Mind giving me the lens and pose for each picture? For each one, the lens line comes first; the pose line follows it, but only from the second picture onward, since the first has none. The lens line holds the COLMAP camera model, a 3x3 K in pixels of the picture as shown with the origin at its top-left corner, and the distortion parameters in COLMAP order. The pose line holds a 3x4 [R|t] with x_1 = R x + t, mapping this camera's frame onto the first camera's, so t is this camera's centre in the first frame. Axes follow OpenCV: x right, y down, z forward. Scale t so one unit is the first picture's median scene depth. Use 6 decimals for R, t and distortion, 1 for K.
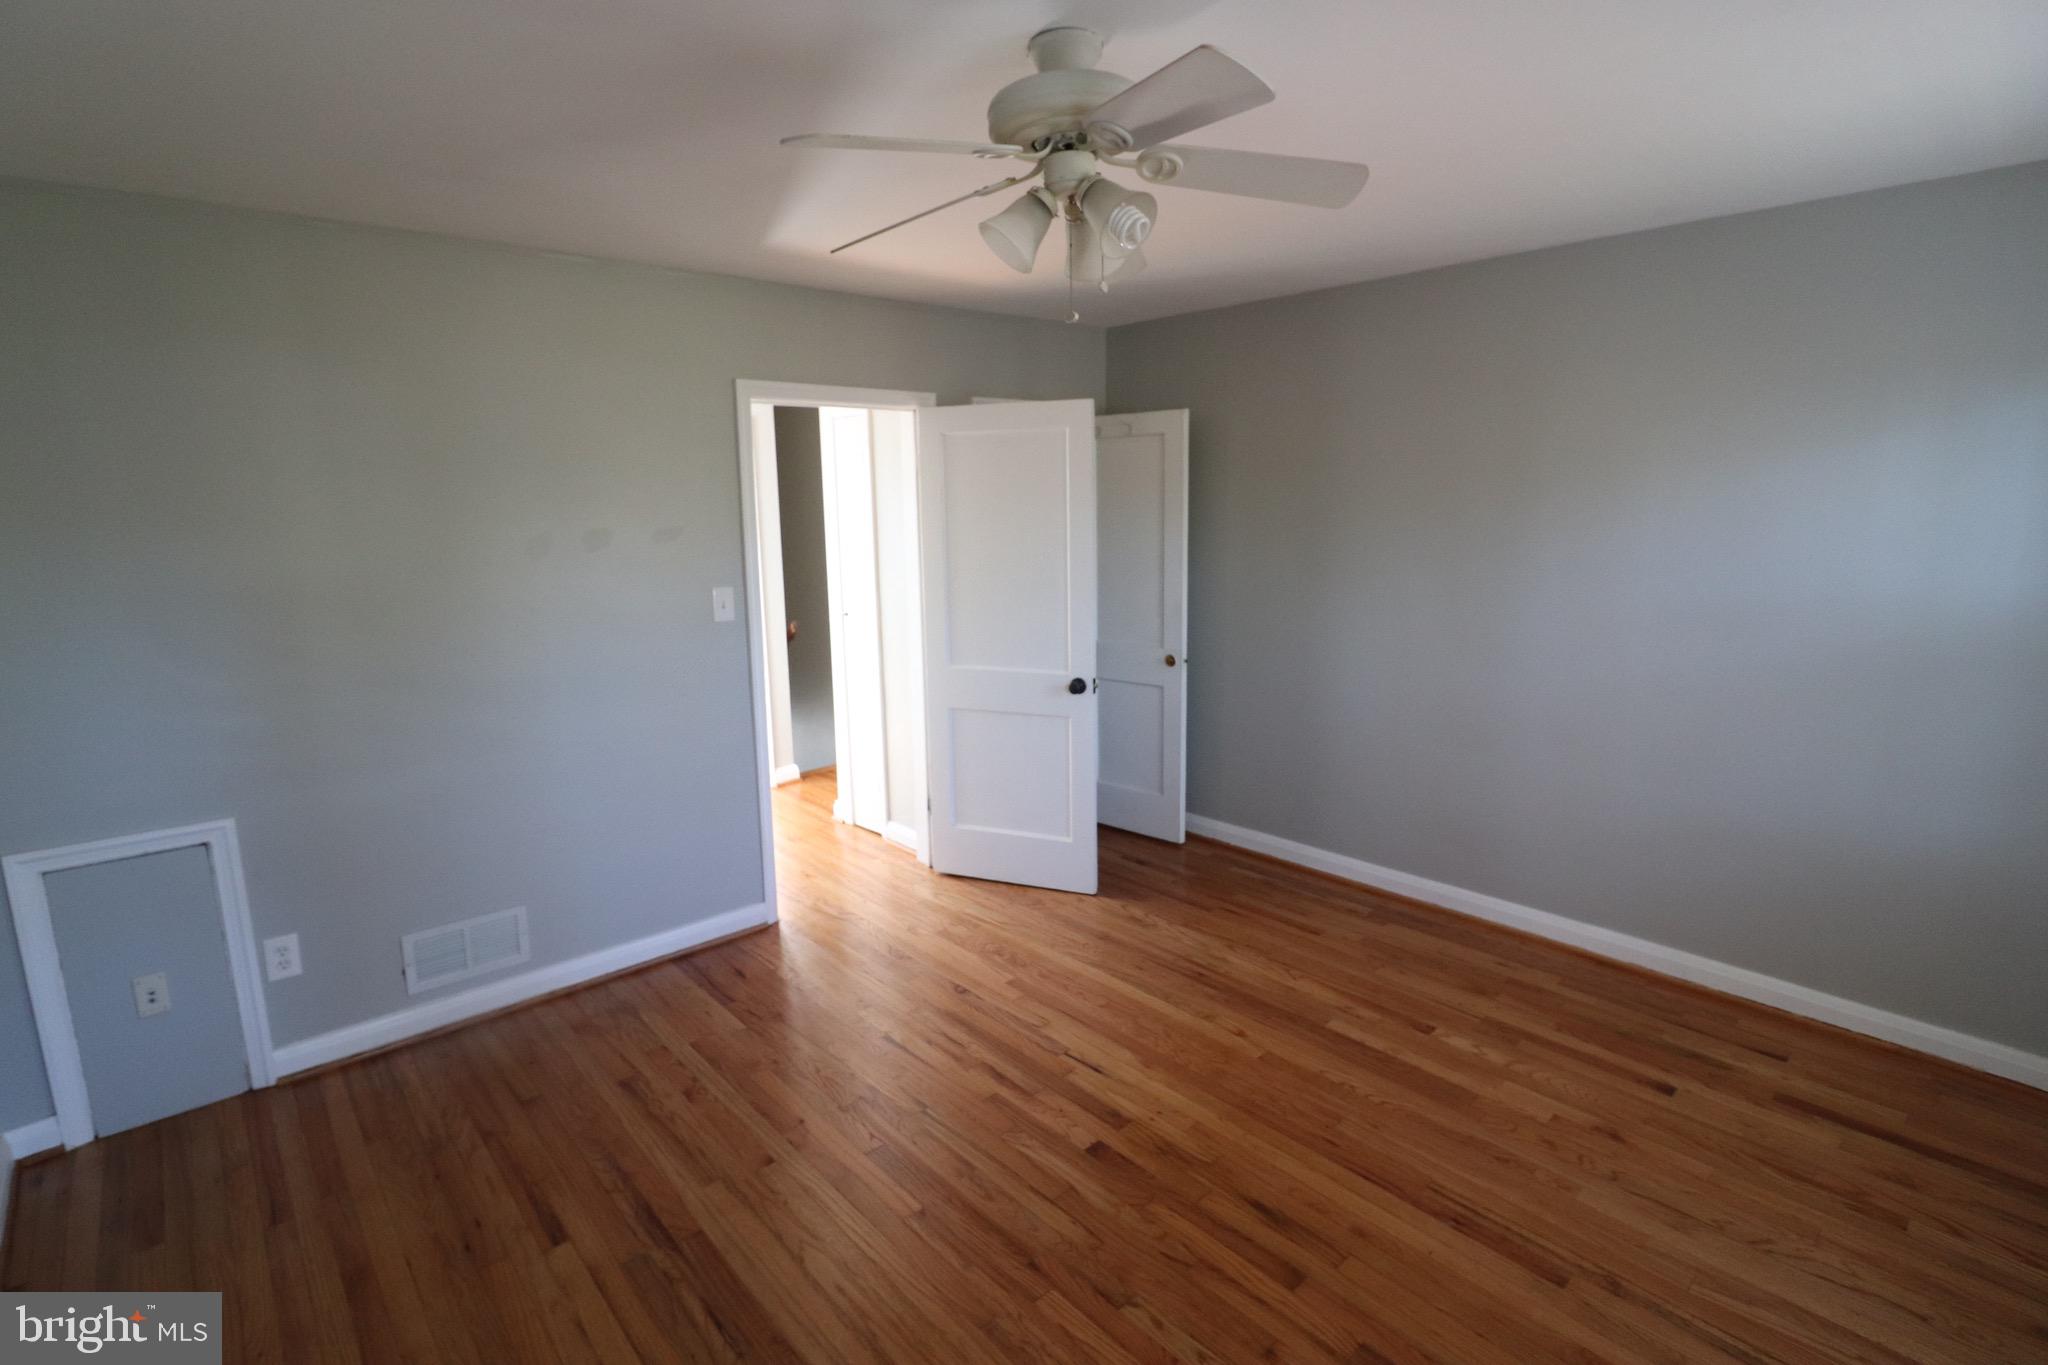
lens RADIAL K [[946.2, 0, 1039.7], [0, 946.2, 656.3], [0, 0, 1]] dist [-0.001083, -0.013536]
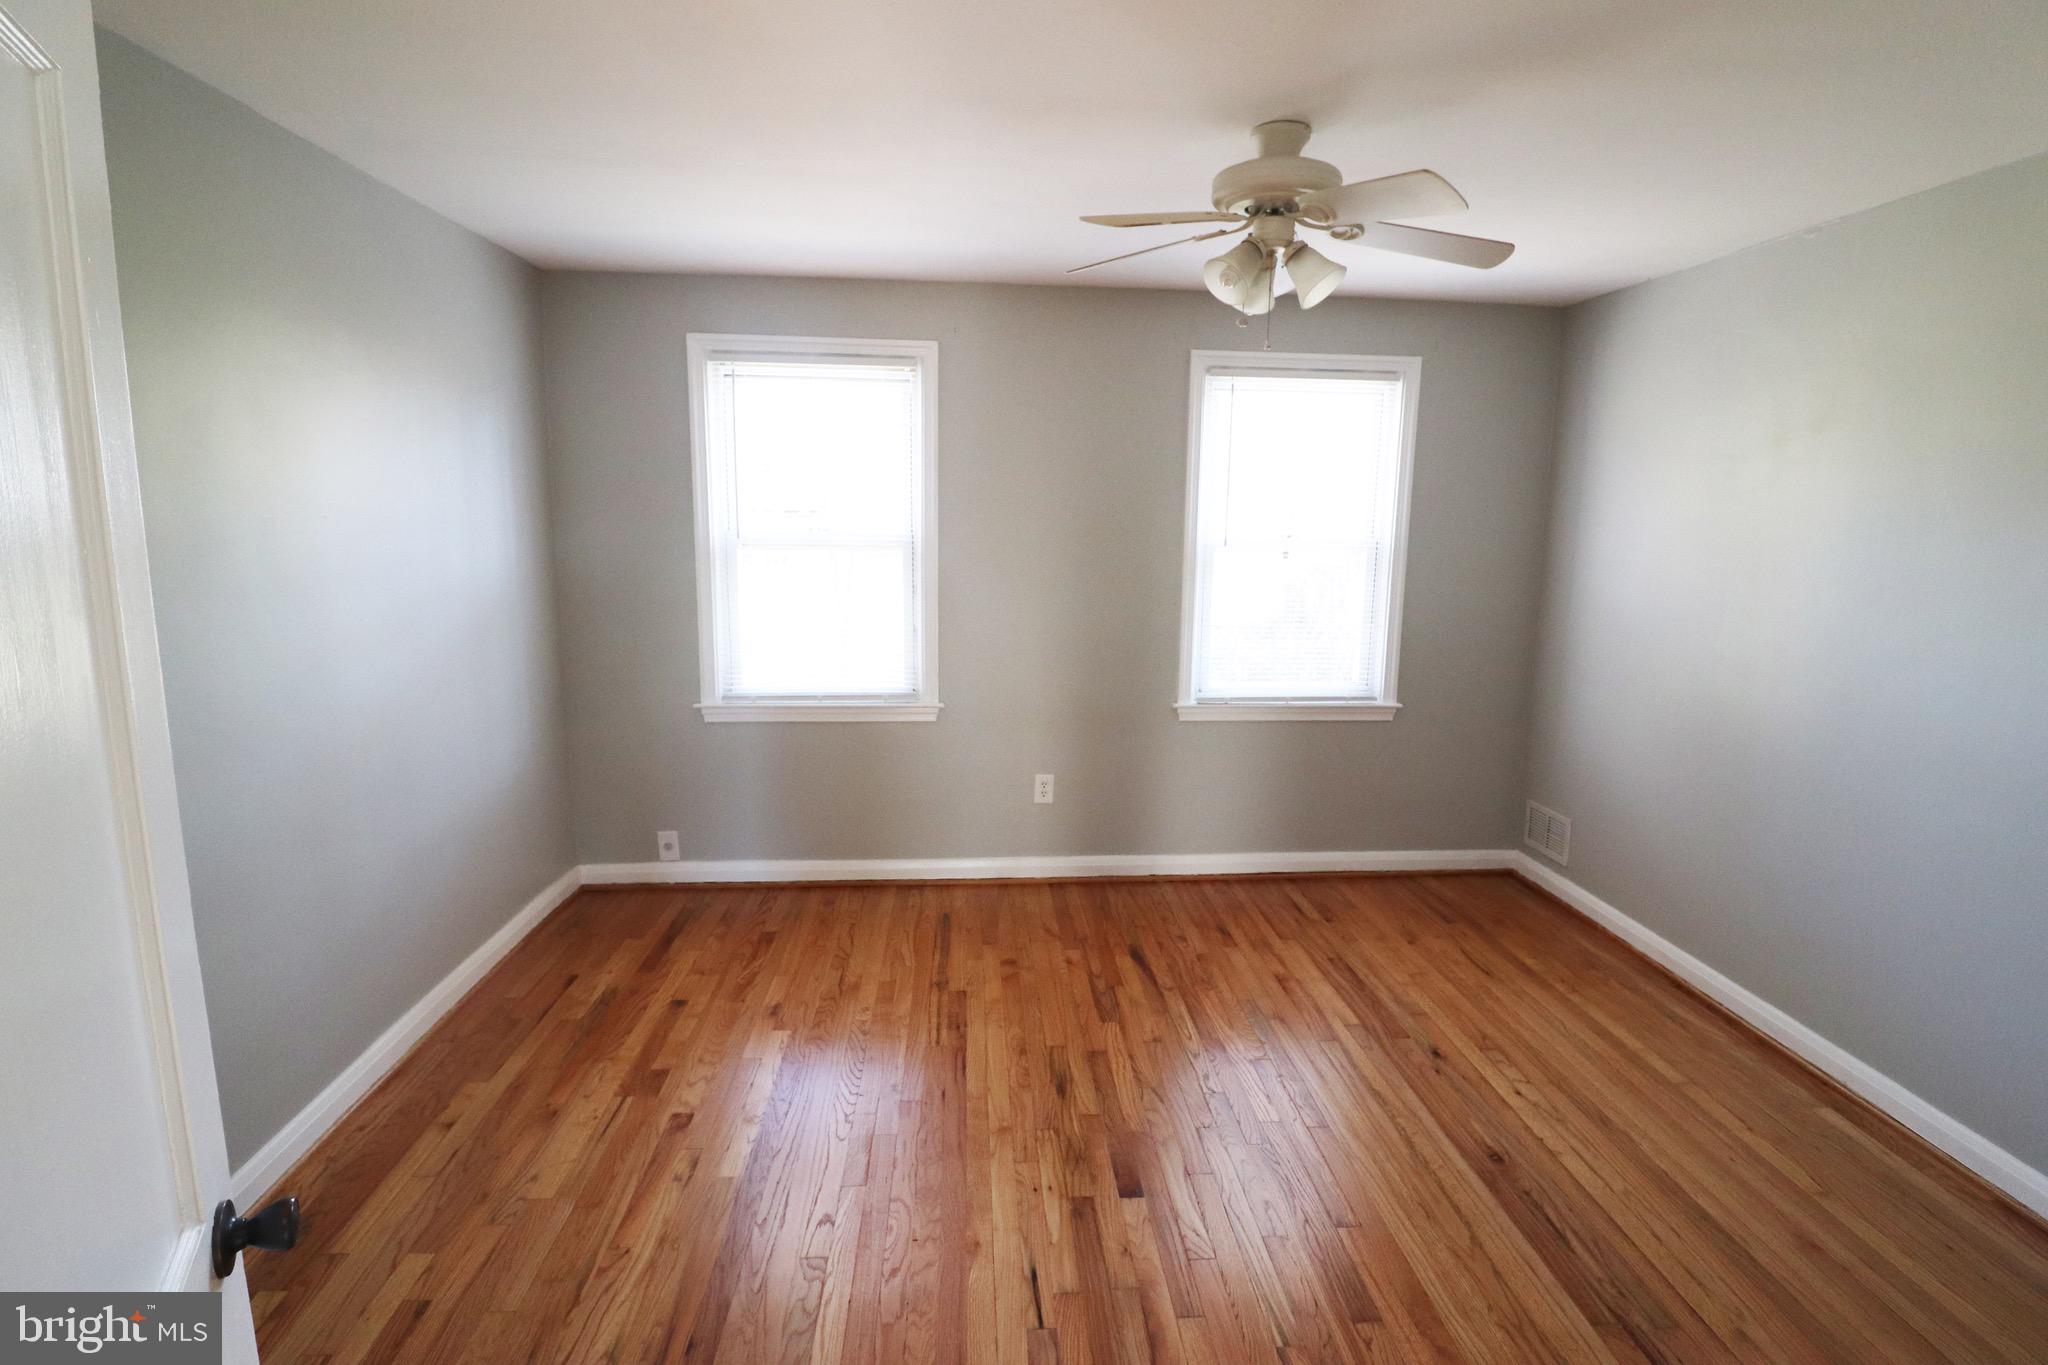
lens RADIAL K [[946.2, 0, 1039.7], [0, 946.2, 656.3], [0, 0, 1]] dist [-0.001083, -0.013536]
pose [[-0.777047, -0.095534, 0.622150, -0.387319], [0.100249, 0.957015, 0.272162, -0.235913], [-0.621408, 0.273853, -0.734069, 1.560375]]
